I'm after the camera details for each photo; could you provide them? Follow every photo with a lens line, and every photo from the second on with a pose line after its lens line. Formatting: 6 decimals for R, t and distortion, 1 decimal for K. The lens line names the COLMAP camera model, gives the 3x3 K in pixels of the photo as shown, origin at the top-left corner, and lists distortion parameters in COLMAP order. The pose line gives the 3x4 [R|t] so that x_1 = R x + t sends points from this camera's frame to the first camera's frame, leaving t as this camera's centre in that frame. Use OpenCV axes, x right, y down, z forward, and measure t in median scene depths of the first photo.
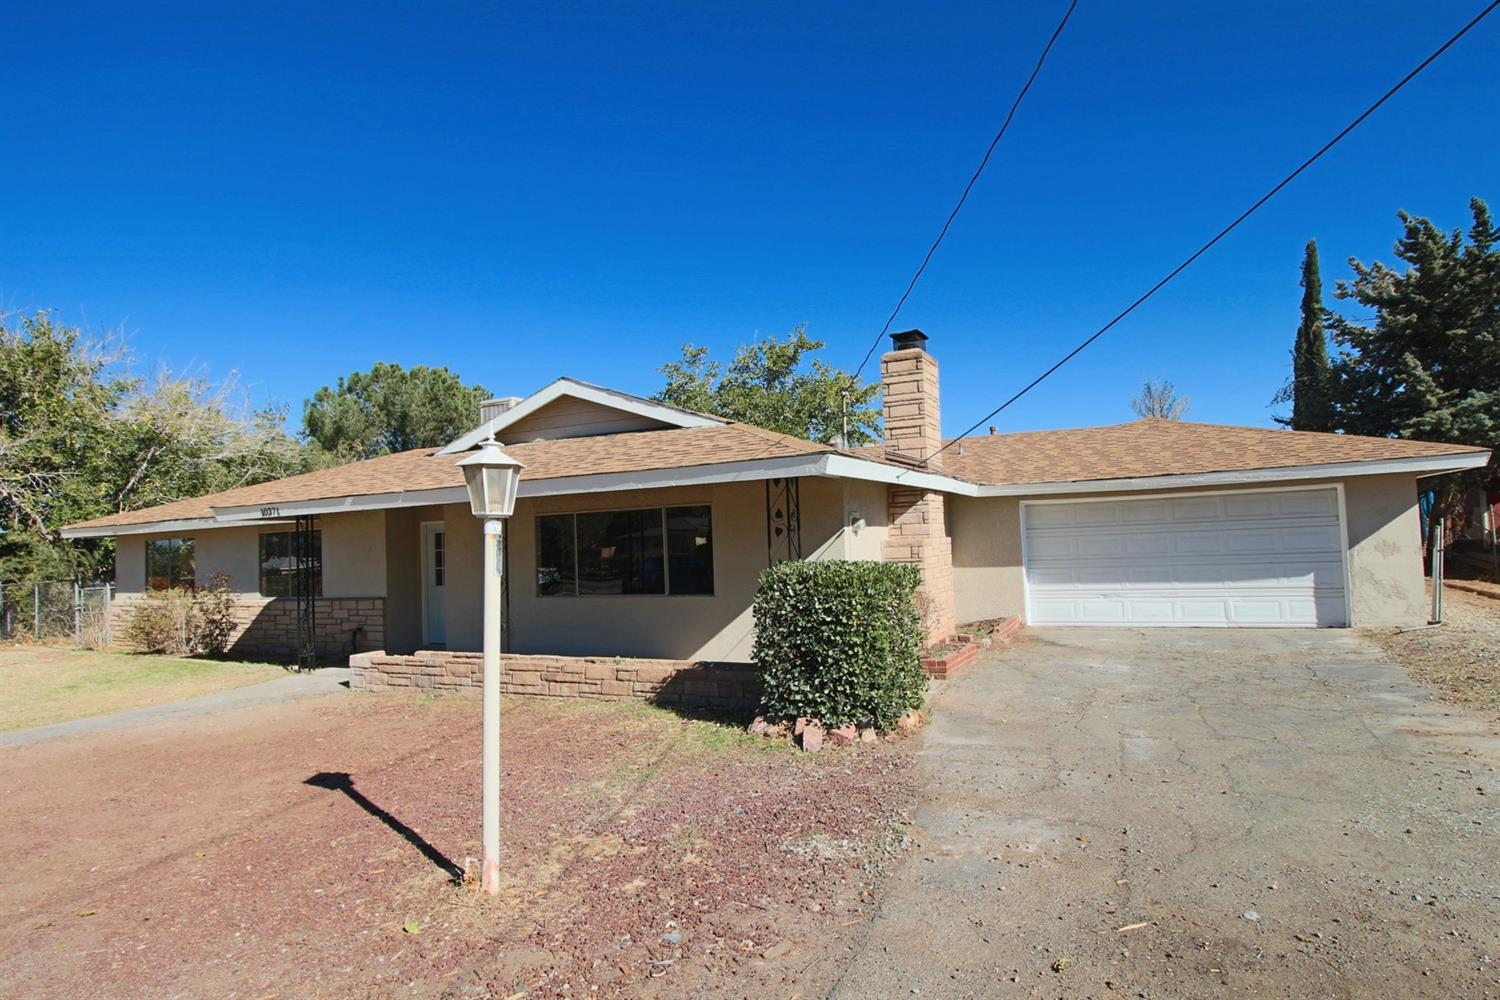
lens RADIAL K [[766.4, 0, 759.1], [0, 766.4, 503.2], [0, 0, 1]] dist [0.001725, -0.014963]
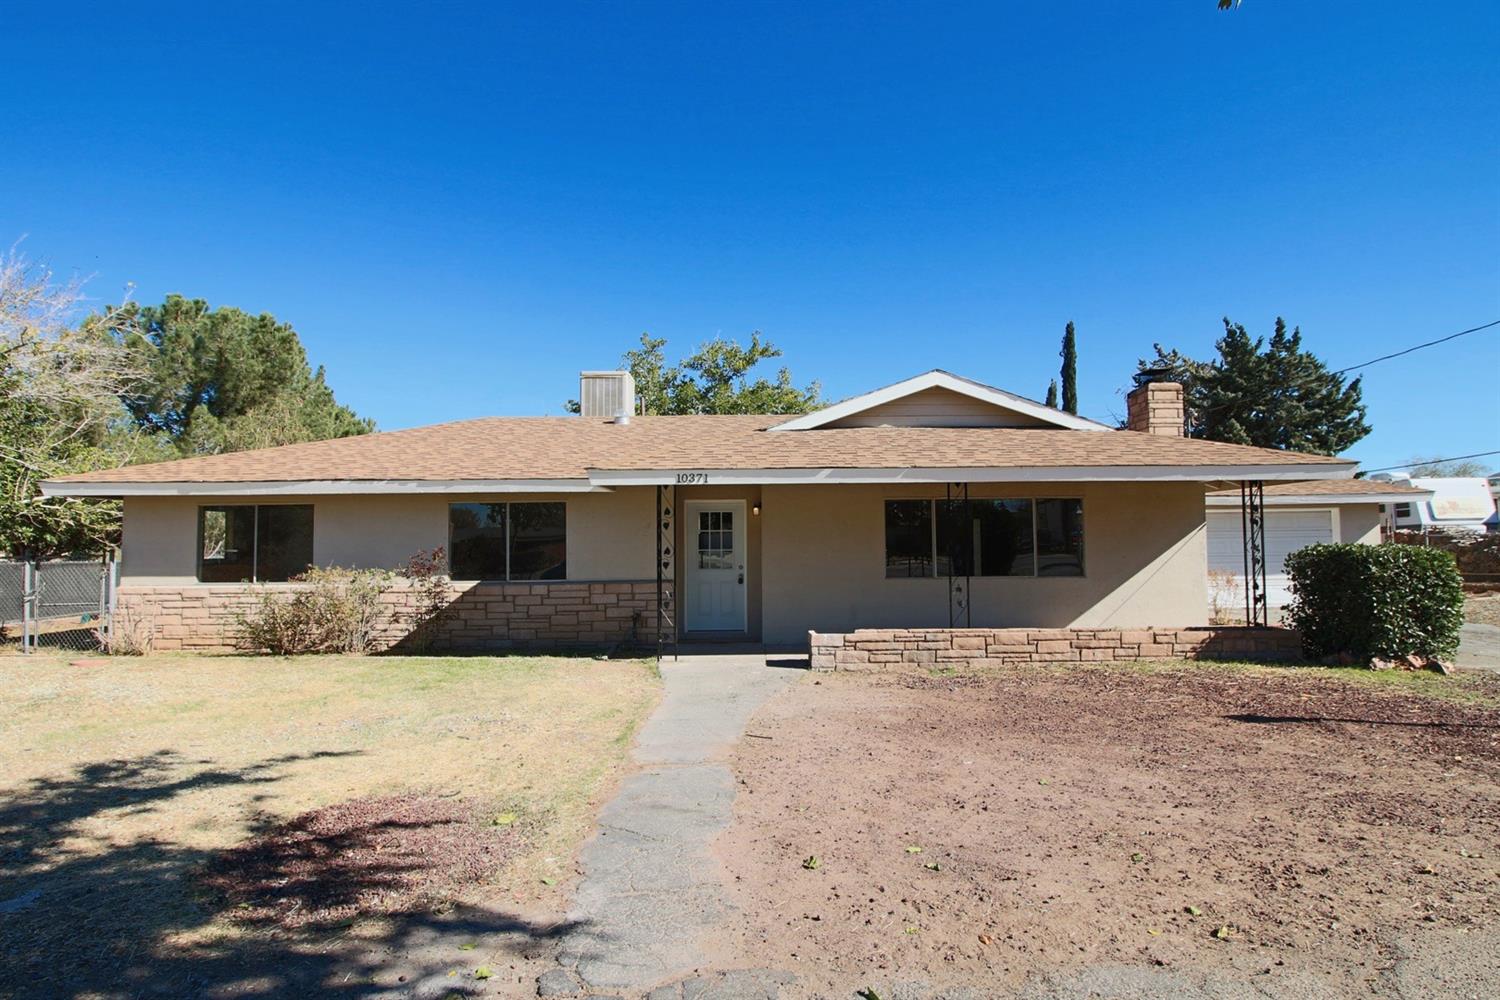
lens RADIAL K [[766.4, 0, 759.1], [0, 766.4, 503.2], [0, 0, 1]] dist [0.001725, -0.014963]
pose [[0.905327, 0.053243, 0.421365, -0.868959], [-0.048609, 0.998581, -0.021740, 0.051513], [-0.421925, -0.000800, 0.906631, 0.142031]]
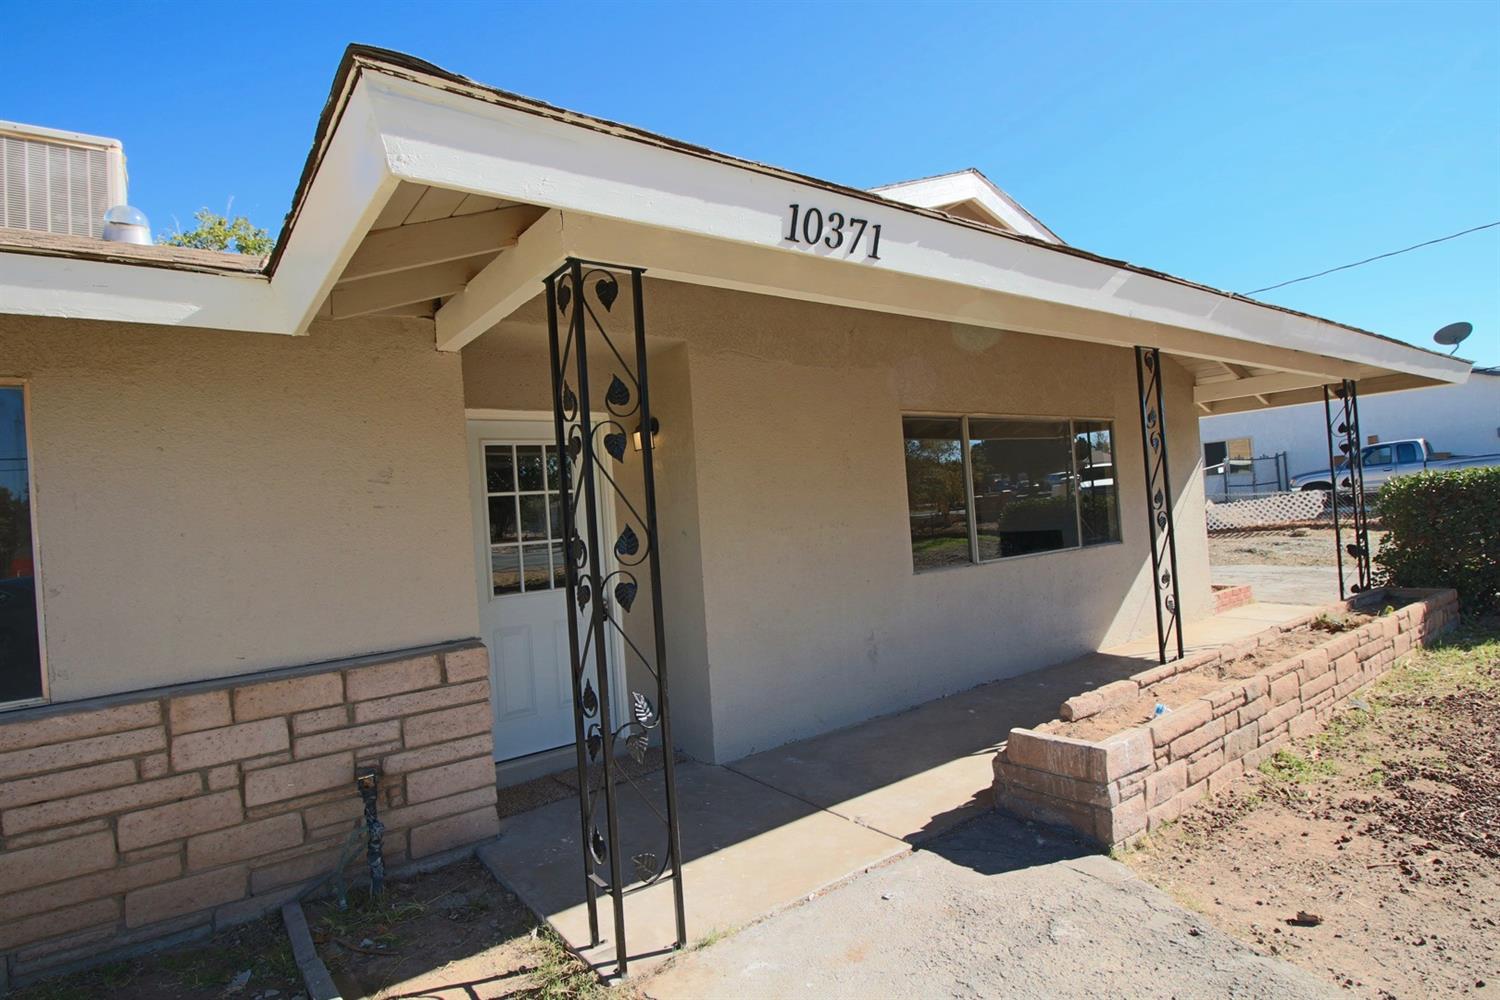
lens RADIAL K [[766.4, 0, 759.1], [0, 766.4, 503.2], [0, 0, 1]] dist [0.001725, -0.014963]
pose [[0.473878, 0.020956, 0.880341, -0.776640], [0.007682, 0.999580, -0.027930, 0.087624], [-0.880557, 0.019998, 0.473518, 0.841053]]
